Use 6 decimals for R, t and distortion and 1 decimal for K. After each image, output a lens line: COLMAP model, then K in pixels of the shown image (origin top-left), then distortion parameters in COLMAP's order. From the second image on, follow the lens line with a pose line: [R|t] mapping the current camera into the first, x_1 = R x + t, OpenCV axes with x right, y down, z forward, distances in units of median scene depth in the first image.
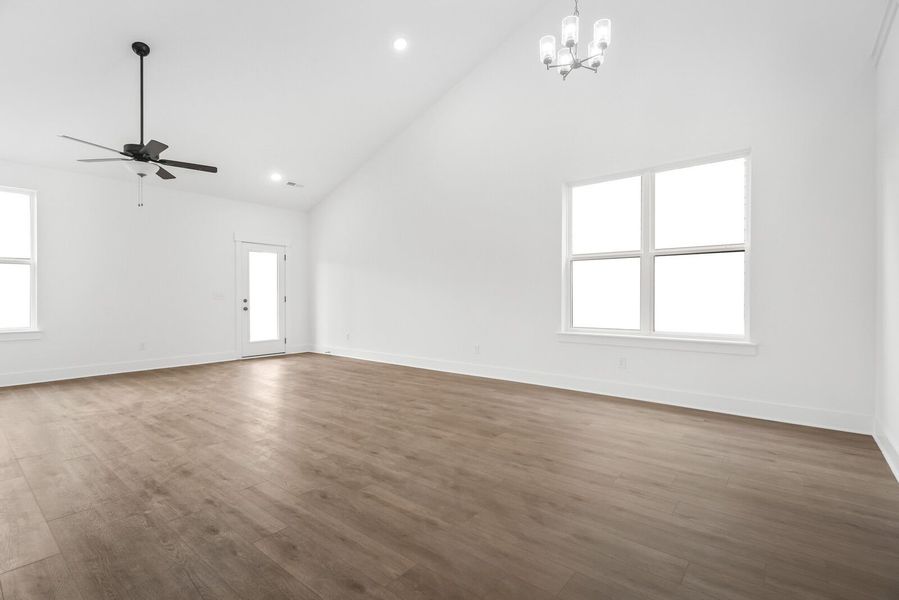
lens RADIAL K [[419.6, 0, 449.5], [0, 419.6, 300.0], [0, 0, 1]] dist [0.003598, -0.000037]
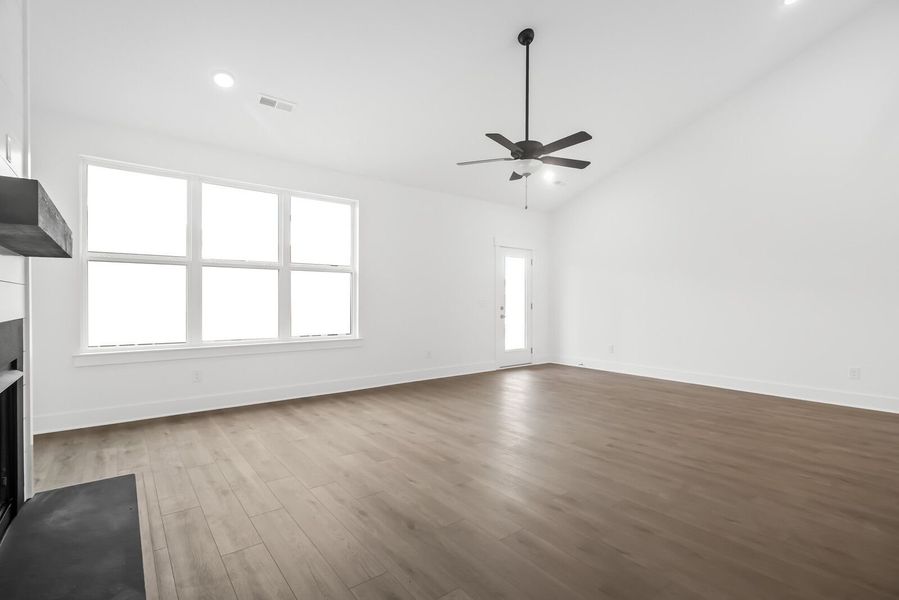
lens RADIAL K [[423.1, 0, 445.6], [0, 423.1, 298.8], [0, 0, 1]] dist [0.009135, 0.000114]
pose [[0.976243, 0.002179, -0.216668, -0.659768], [-0.004370, 0.999944, -0.009632, -0.015894], [0.216635, 0.010350, 0.976198, 0.060435]]
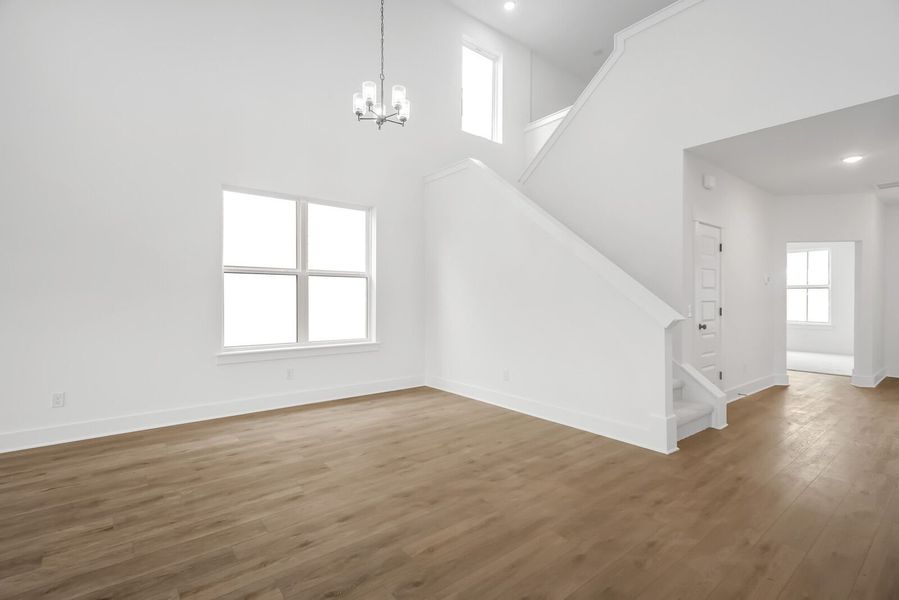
lens RADIAL K [[413.8, 0, 449.5], [0, 413.8, 300.0], [0, 0, 1]] dist [0.016170, -0.000350]
pose [[0.205788, -0.001857, 0.978595, -0.535798], [0.004093, 0.999991, 0.001037, -0.037336], [-0.978588, 0.003792, 0.205793, 0.390227]]
